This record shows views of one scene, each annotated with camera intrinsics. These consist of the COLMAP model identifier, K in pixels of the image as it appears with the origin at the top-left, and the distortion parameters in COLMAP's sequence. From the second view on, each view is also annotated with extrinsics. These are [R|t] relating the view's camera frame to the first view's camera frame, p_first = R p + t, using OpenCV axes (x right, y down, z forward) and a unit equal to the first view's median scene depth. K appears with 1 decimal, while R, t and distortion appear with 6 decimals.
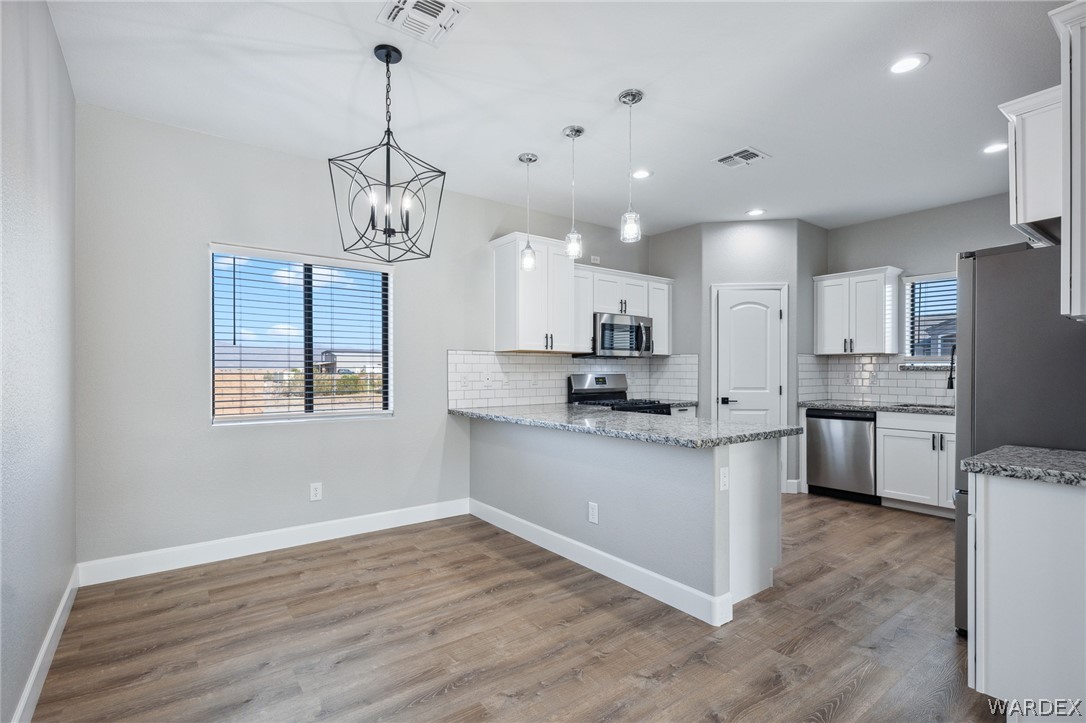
lens RADIAL K [[518.5, 0, 542.4], [0, 518.5, 365.5], [0, 0, 1]] dist [0.001803, 0.000586]
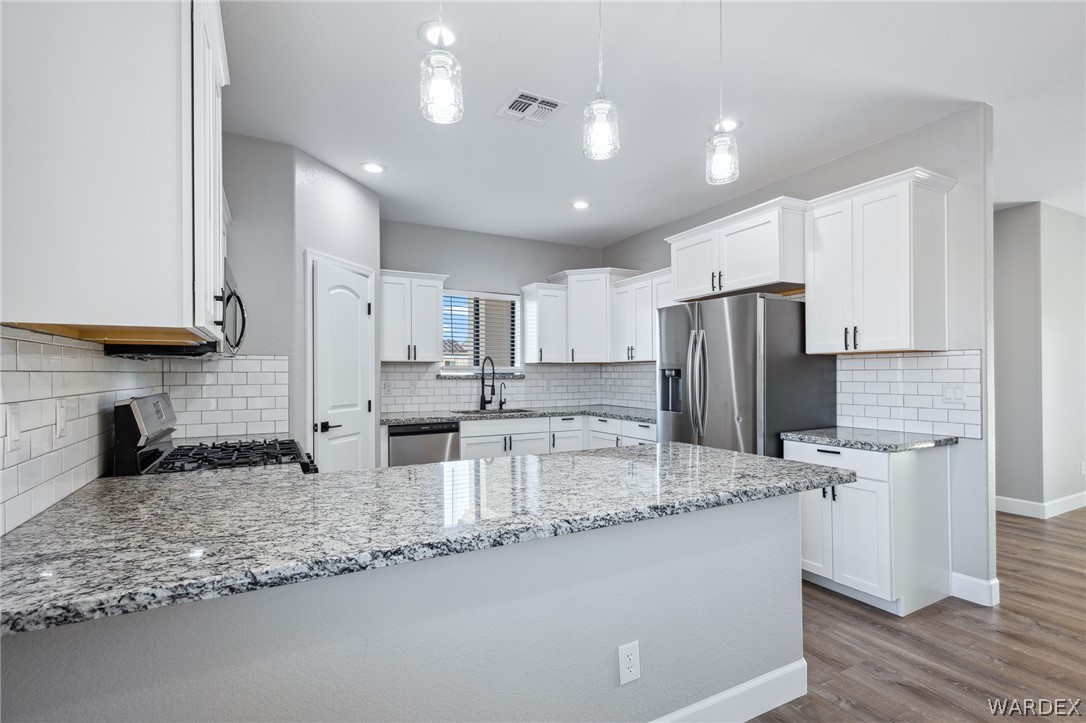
lens RADIAL K [[513.0, 0, 541.8], [0, 513.0, 376.3], [0, 0, 1]] dist [0.000634, 0.000141]
pose [[0.162602, -0.004299, 0.986682, -0.261981], [-0.002122, 0.999987, 0.004707, -0.001185], [-0.986689, -0.002859, 0.162591, 0.625720]]
